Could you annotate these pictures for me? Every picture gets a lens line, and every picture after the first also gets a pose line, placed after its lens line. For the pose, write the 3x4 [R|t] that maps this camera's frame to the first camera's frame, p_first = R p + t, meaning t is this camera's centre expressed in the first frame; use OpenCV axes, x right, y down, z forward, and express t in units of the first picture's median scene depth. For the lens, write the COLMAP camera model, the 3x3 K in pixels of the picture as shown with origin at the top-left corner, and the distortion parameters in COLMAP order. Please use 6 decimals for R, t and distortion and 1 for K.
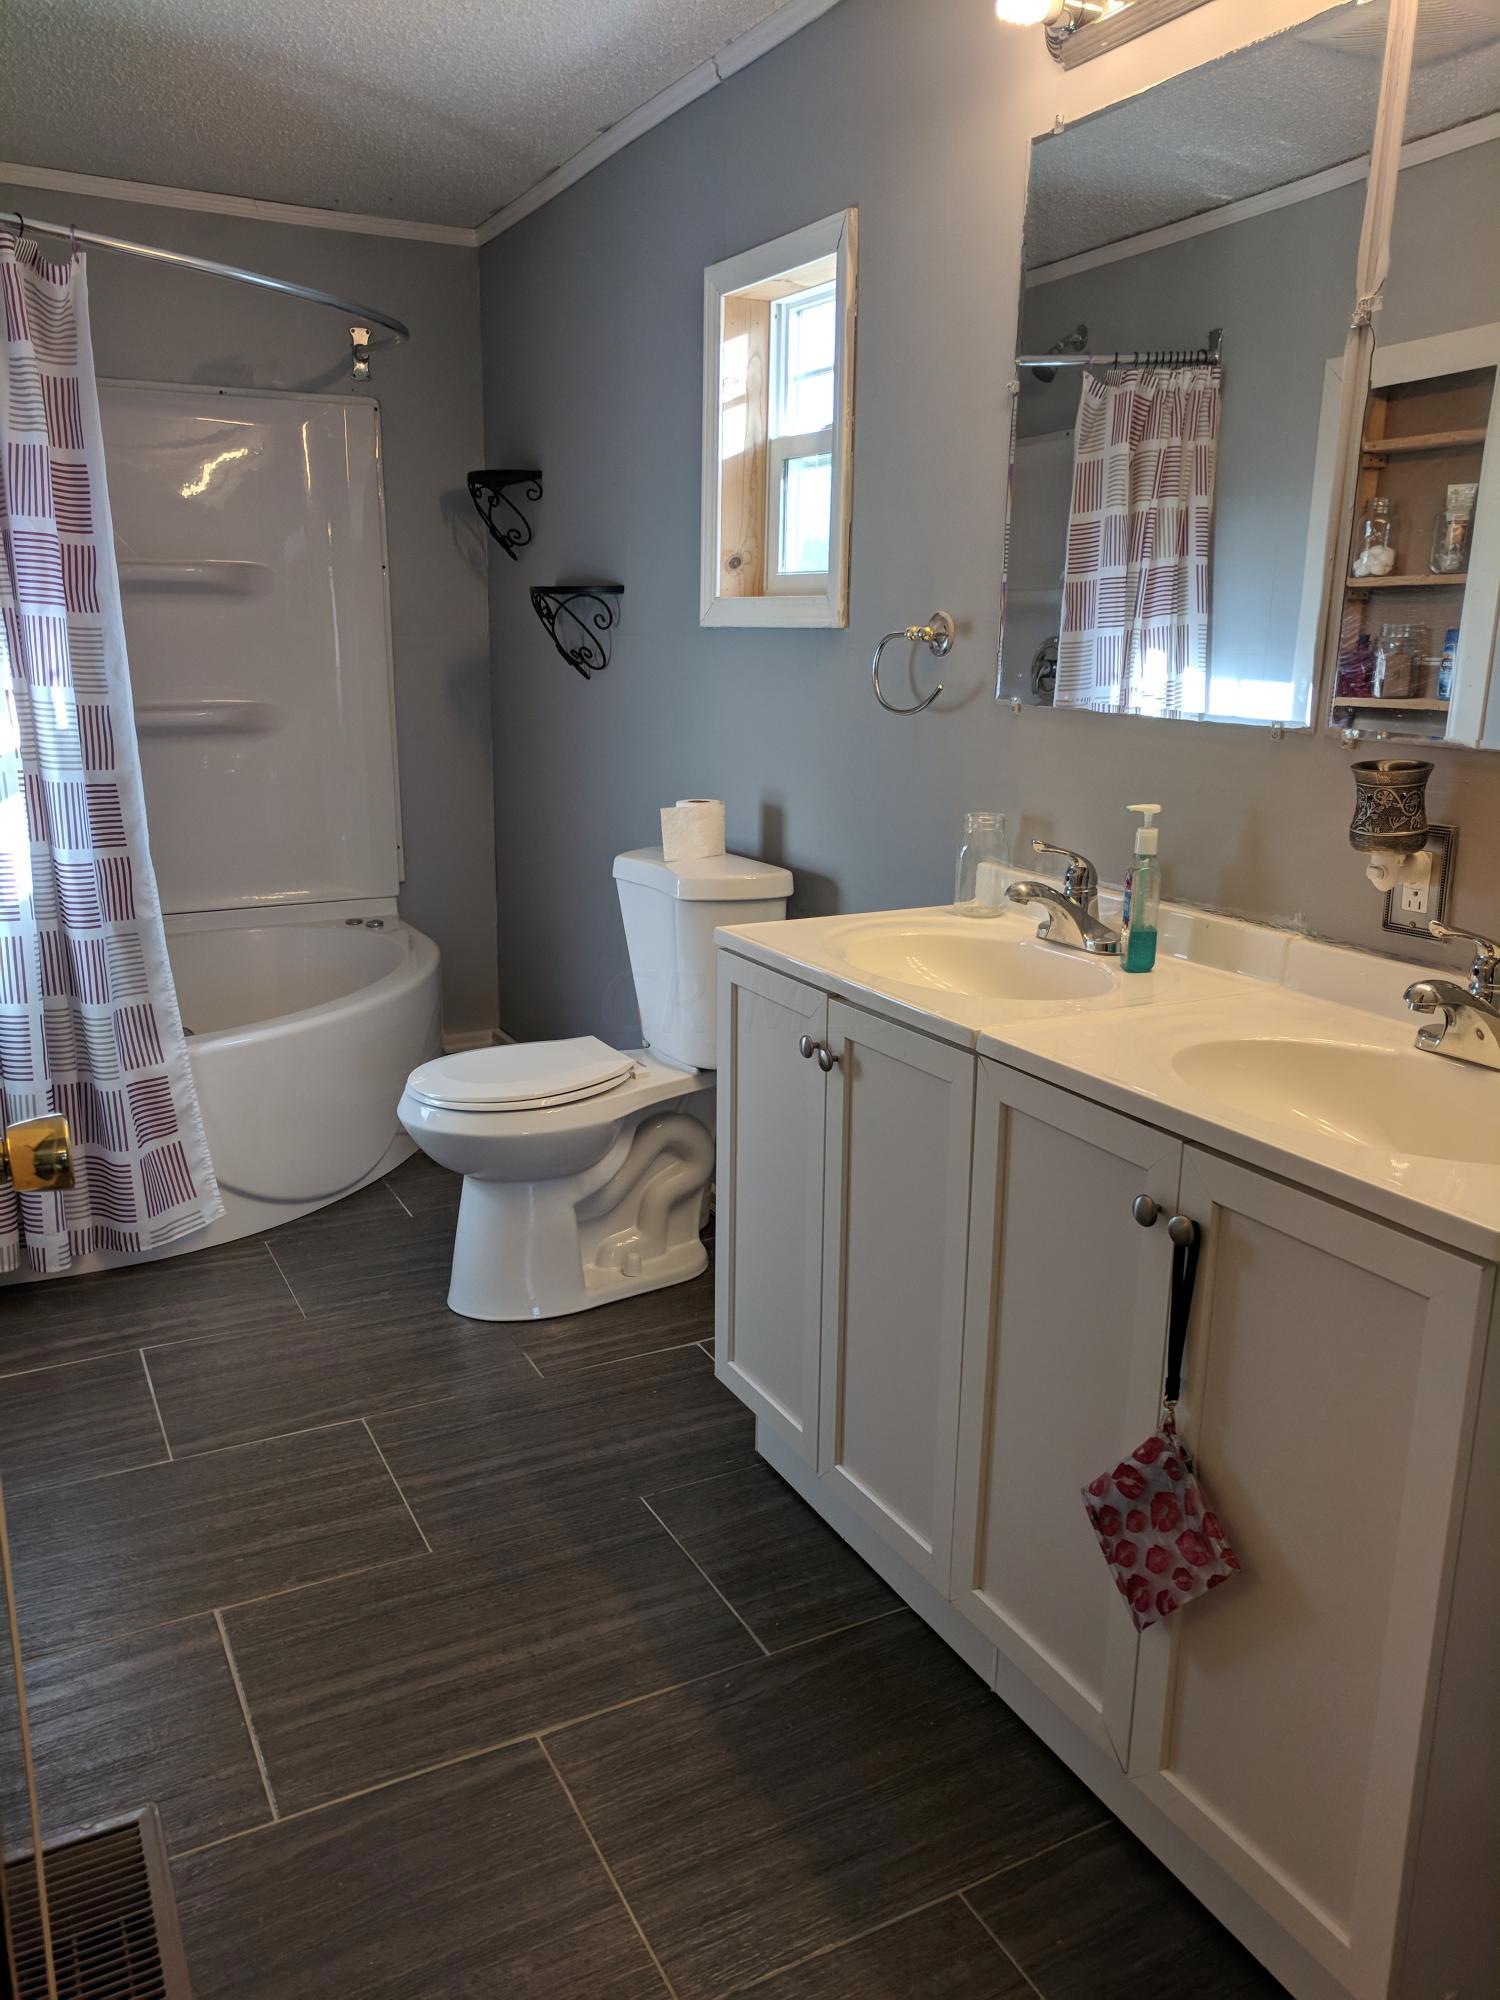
lens RADIAL K [[1508.2, 0, 750.1], [0, 1508.2, 1000.6], [0, 0, 1]] dist [0.003818, 0.000874]
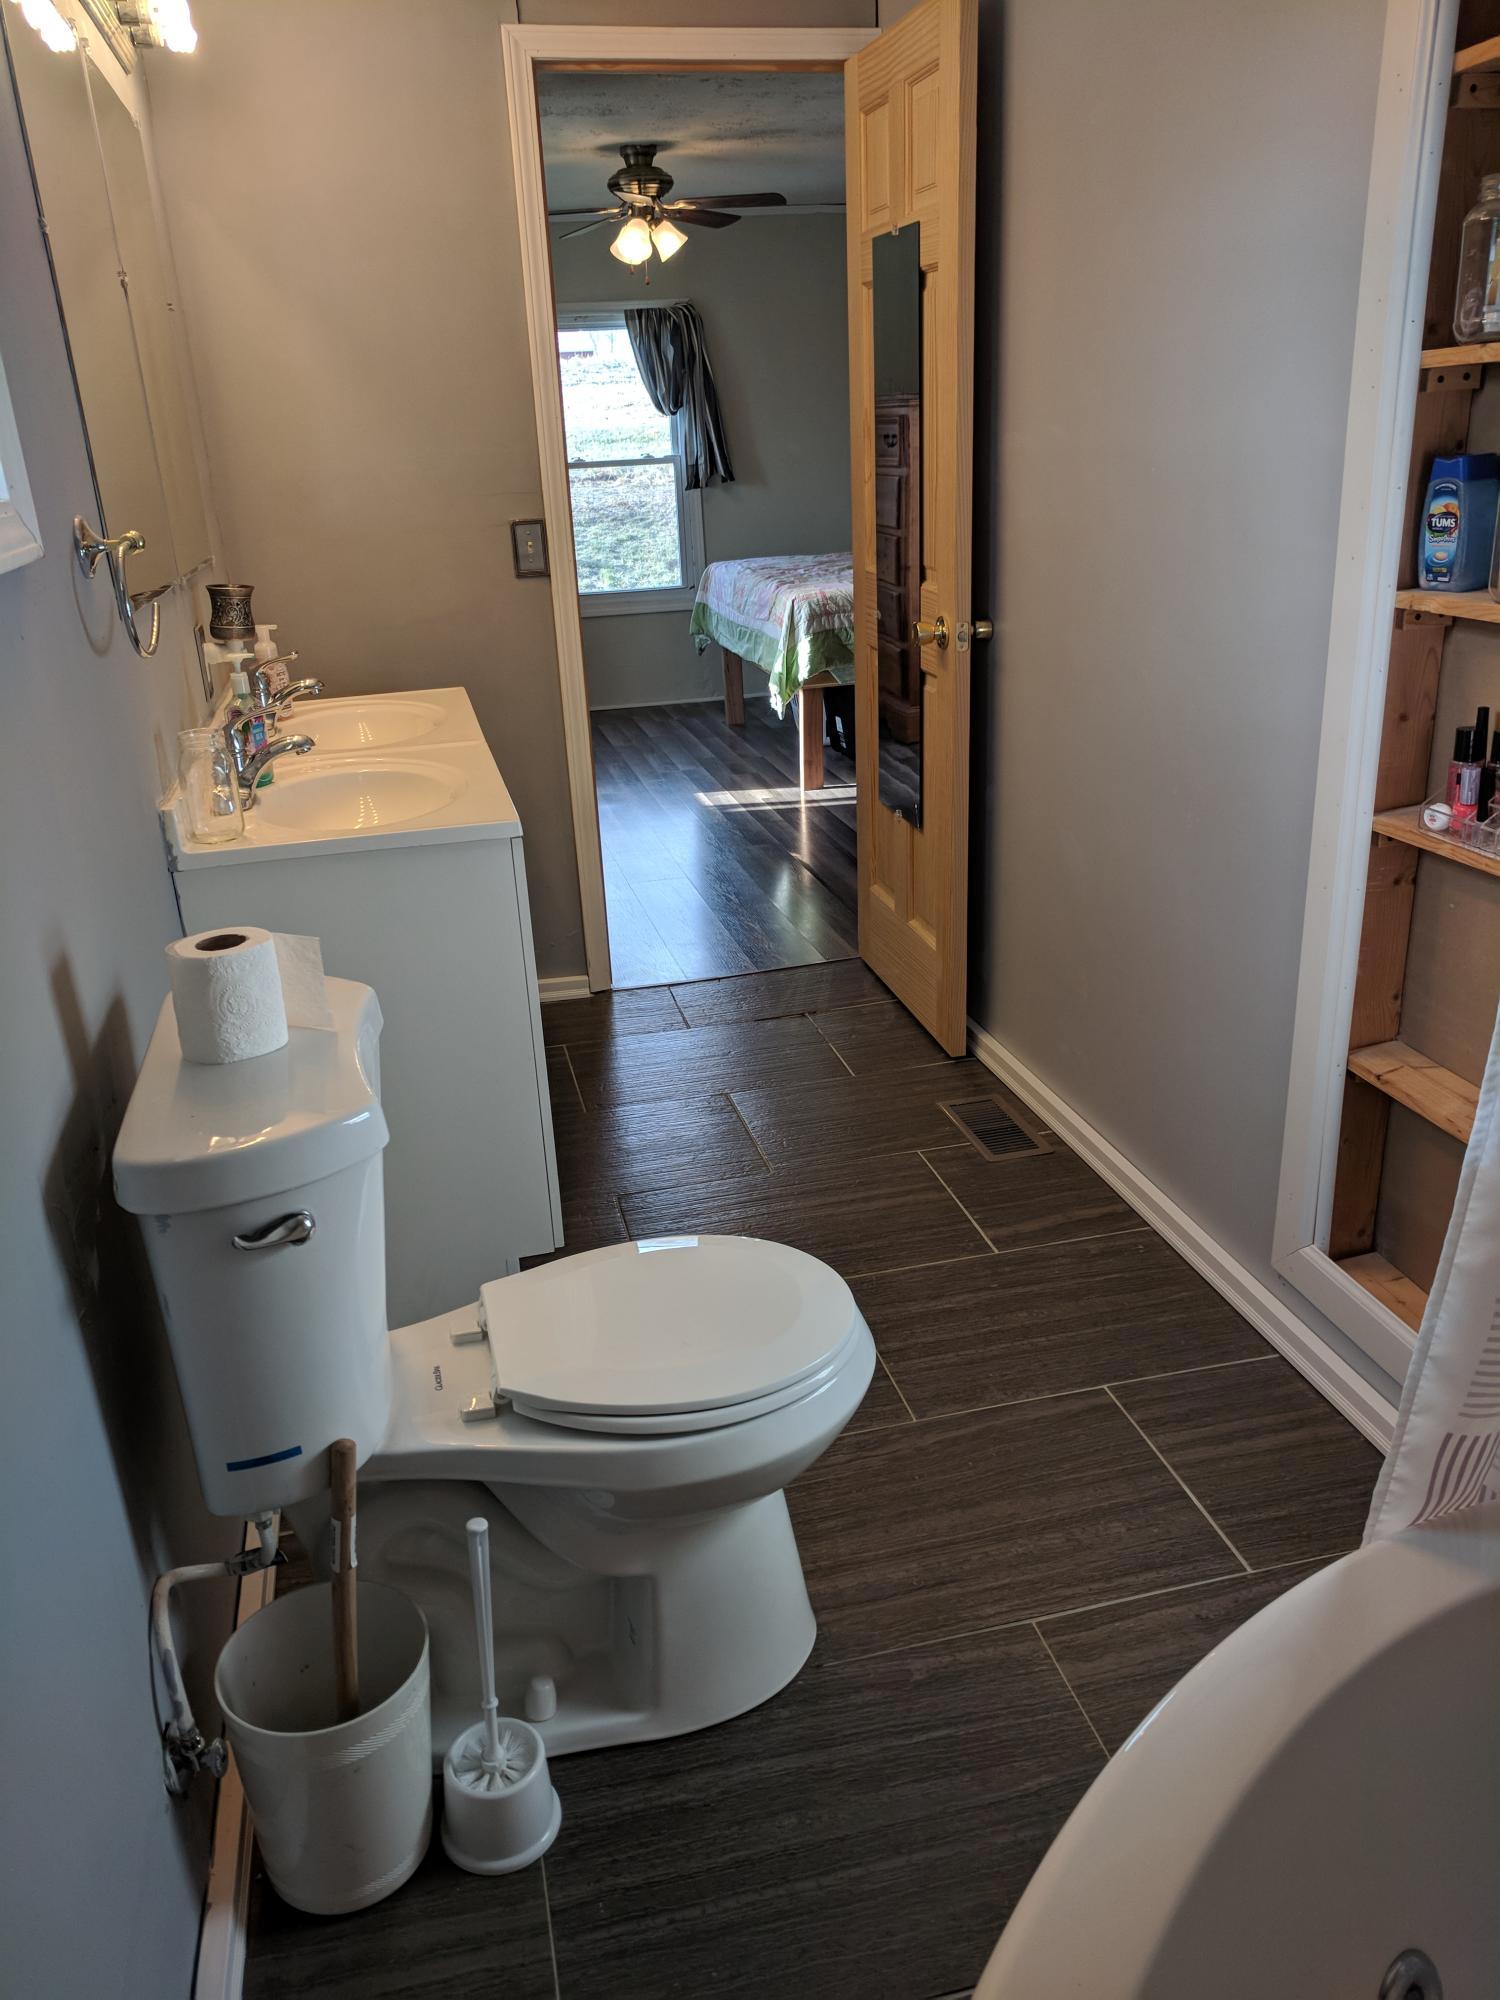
lens RADIAL K [[1508.2, 0, 748.3], [0, 1508.2, 996.7], [0, 0, 1]] dist [0.003818, 0.000874]
pose [[-0.969066, -0.059405, 0.239547, -0.391211], [0.092315, 0.812901, 0.575039, -0.481280], [-0.228888, 0.579364, -0.782271, 1.710248]]
